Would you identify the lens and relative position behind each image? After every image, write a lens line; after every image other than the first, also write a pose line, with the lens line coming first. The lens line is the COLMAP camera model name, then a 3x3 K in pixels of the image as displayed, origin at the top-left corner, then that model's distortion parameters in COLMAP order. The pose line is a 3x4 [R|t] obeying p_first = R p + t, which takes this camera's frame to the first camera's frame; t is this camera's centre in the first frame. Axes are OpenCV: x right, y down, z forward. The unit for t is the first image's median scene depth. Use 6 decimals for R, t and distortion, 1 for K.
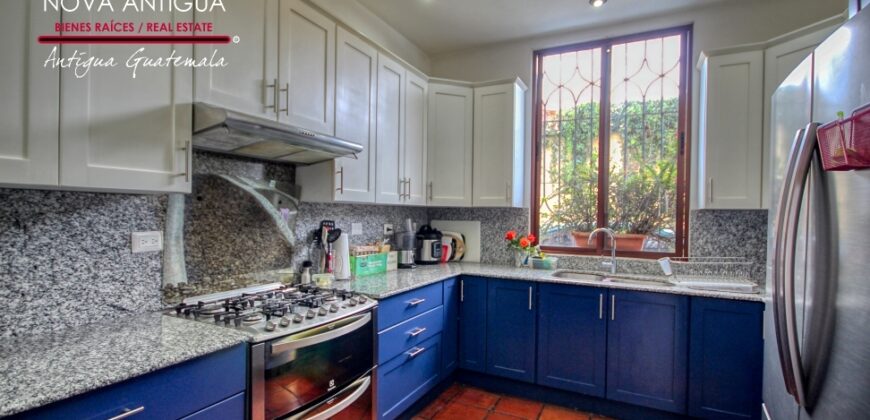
lens RADIAL K [[405.6, 0, 439.8], [0, 405.6, 214.2], [0, 0, 1]] dist [-0.001244, 0.000807]
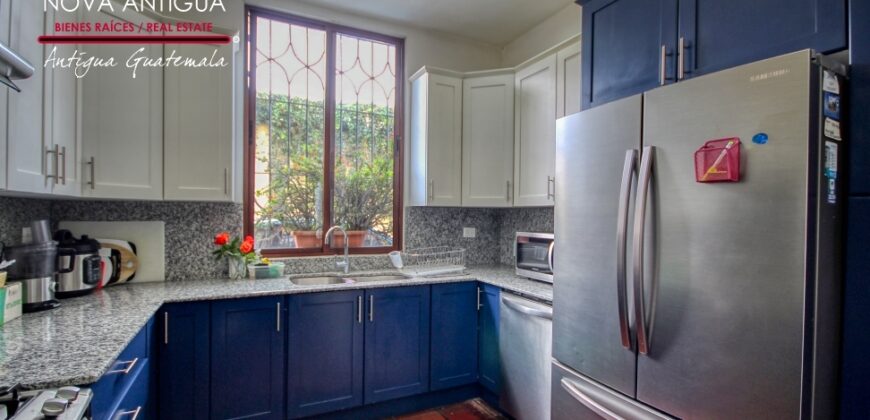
lens RADIAL K [[405.6, 0, 437.1], [0, 405.6, 212.6], [0, 0, 1]] dist [-0.001244, 0.000807]
pose [[0.597793, -0.007263, 0.801617, -0.197047], [0.000912, 0.999964, 0.008380, -0.002964], [-0.801650, -0.004278, 0.597779, 0.239623]]
